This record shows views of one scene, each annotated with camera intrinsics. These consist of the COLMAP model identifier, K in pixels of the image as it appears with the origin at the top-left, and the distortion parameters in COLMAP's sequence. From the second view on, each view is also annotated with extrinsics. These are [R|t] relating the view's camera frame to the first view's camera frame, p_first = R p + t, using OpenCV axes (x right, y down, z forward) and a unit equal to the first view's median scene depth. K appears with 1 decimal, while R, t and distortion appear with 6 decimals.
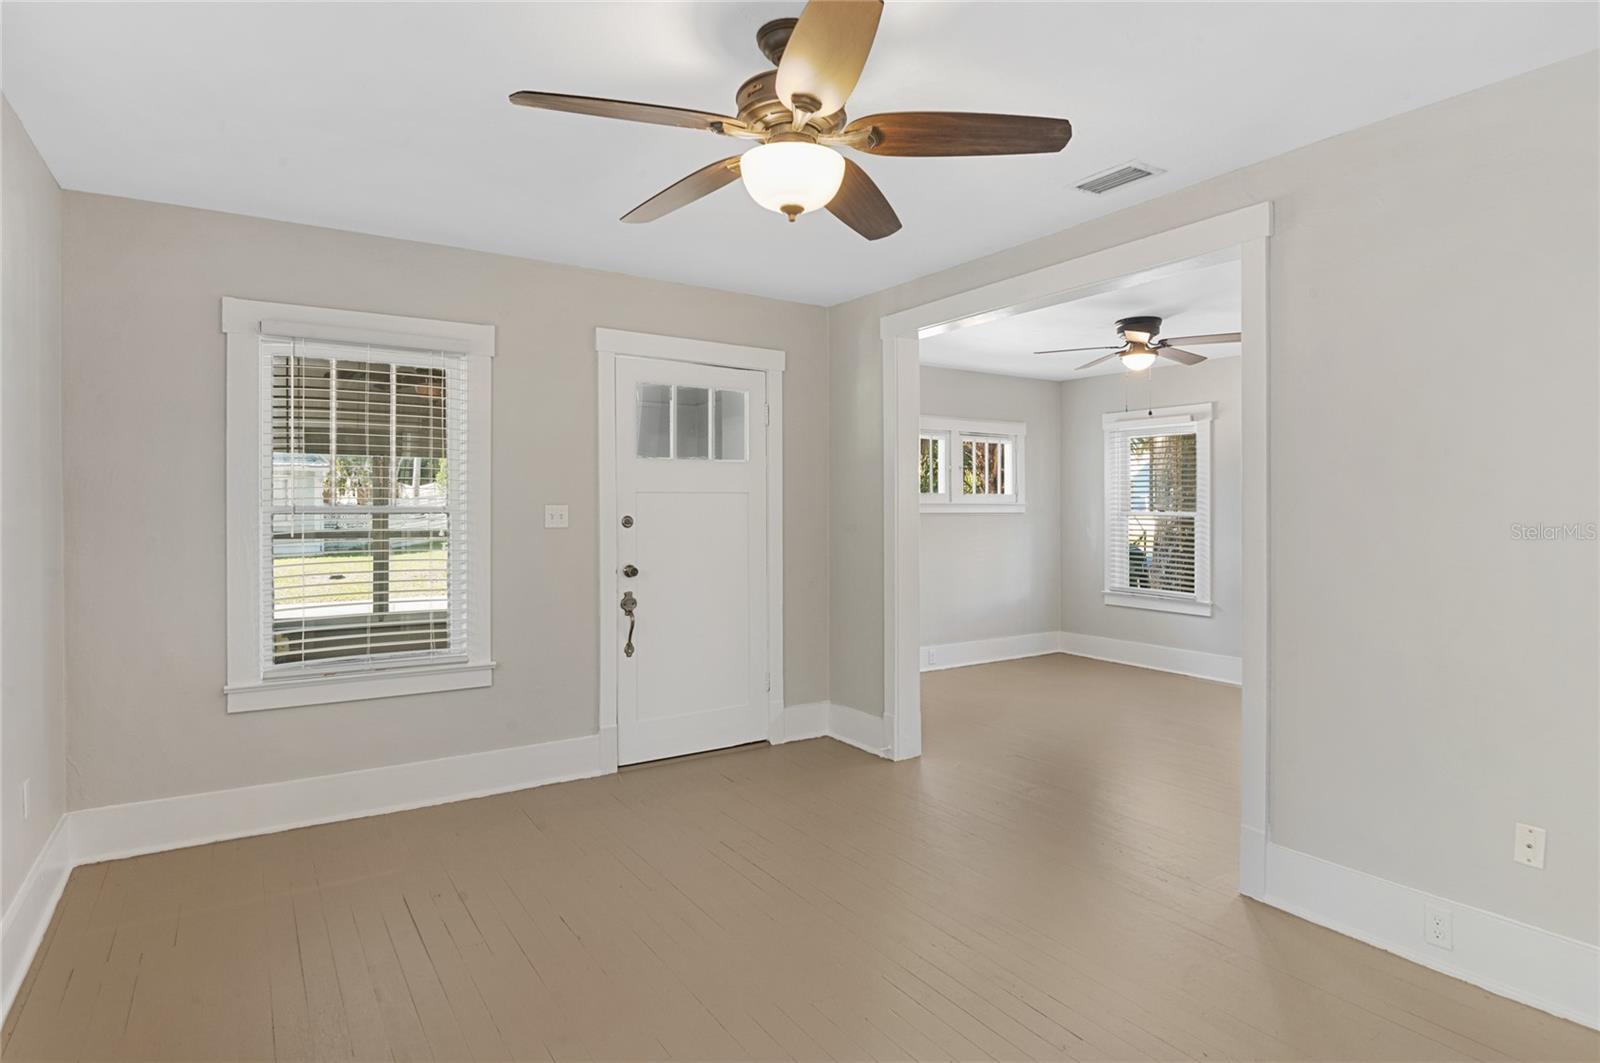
lens RADIAL K [[852.5, 0, 792.4], [0, 852.5, 510.0], [0, 0, 1]] dist [-0.020319, 0.000519]
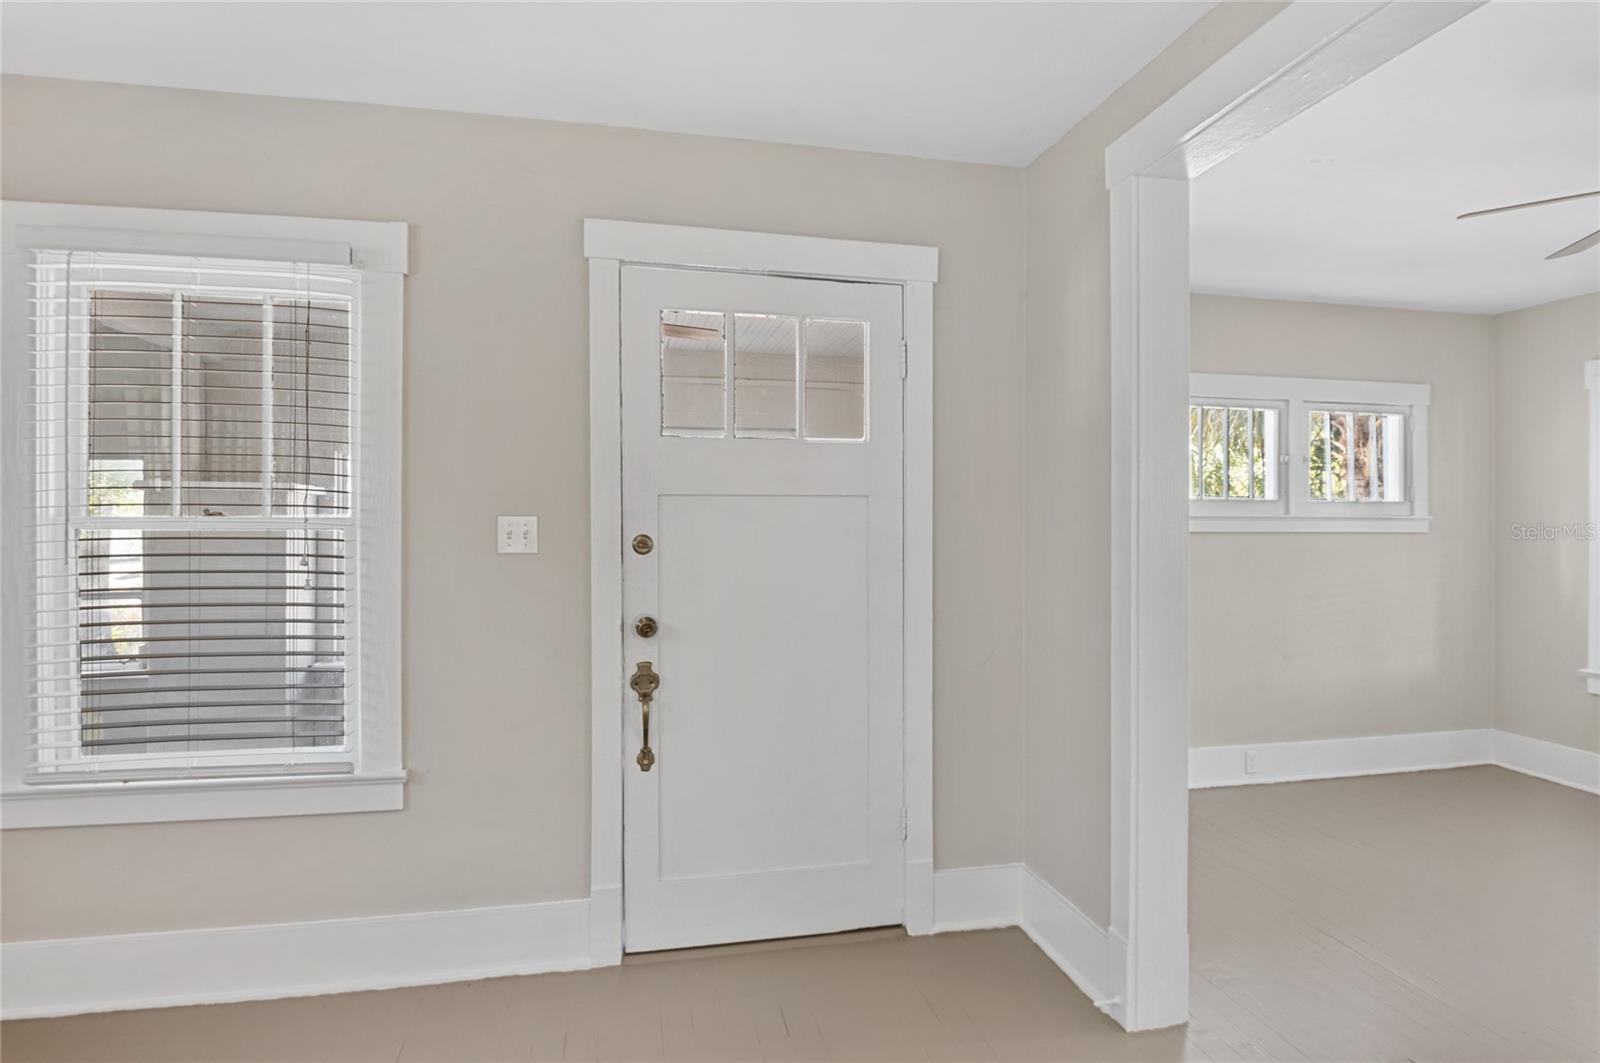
lens RADIAL K [[852.5, 0, 788.6], [0, 852.5, 525.5], [0, 0, 1]] dist [-0.020319, 0.000519]
pose [[0.933025, 0.003445, -0.359794, 0.075757], [-0.003380, 0.999994, 0.000811, -0.000169], [0.359794, 0.000460, 0.933031, 0.316791]]
